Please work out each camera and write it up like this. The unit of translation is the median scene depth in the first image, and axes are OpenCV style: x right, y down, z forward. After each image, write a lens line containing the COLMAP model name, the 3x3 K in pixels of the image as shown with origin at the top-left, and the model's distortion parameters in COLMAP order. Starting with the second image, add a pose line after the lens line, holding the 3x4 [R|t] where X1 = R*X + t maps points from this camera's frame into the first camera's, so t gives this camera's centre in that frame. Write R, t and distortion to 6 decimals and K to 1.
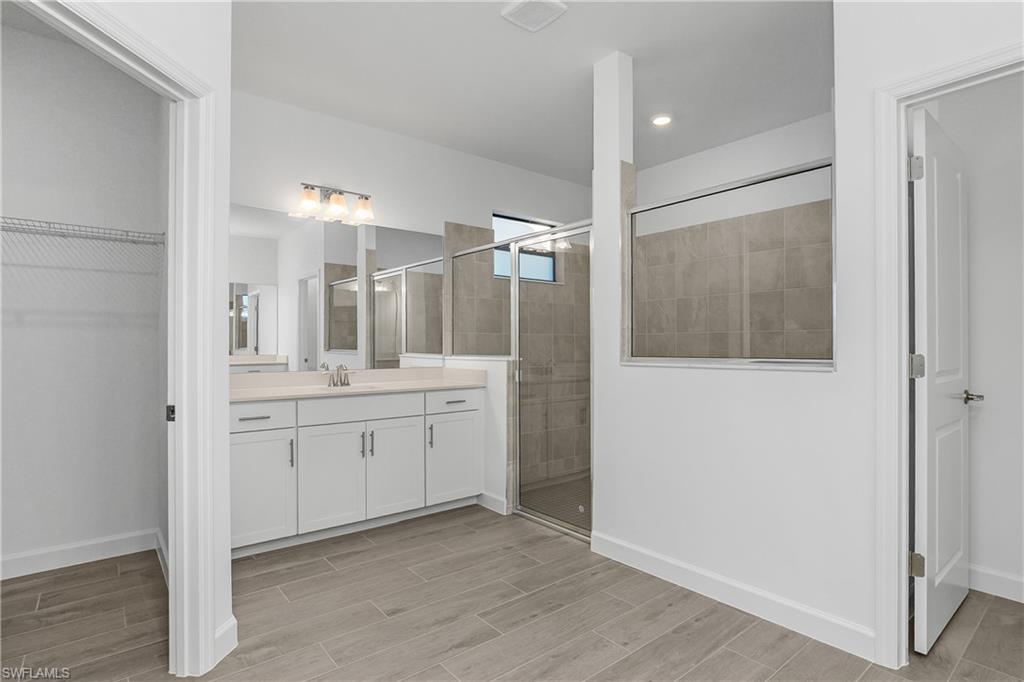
lens RADIAL K [[523.8, 0, 512.0], [0, 523.8, 341.0], [0, 0, 1]] dist [-0.026842, -0.000147]
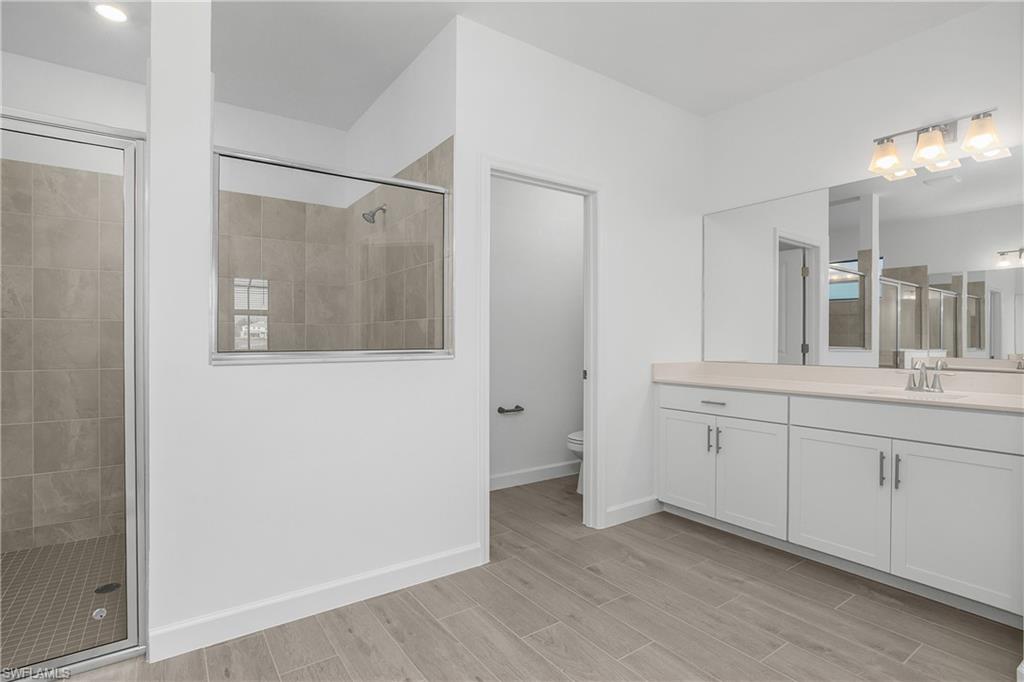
lens RADIAL K [[506.6, 0, 504.3], [0, 506.6, 335.2], [0, 0, 1]] dist [-0.014707, 0.001287]
pose [[0.088734, -0.001829, 0.996054, -0.520551], [-0.008570, 0.999960, 0.002599, -0.002035], [-0.996019, -0.008767, 0.088715, 0.652713]]
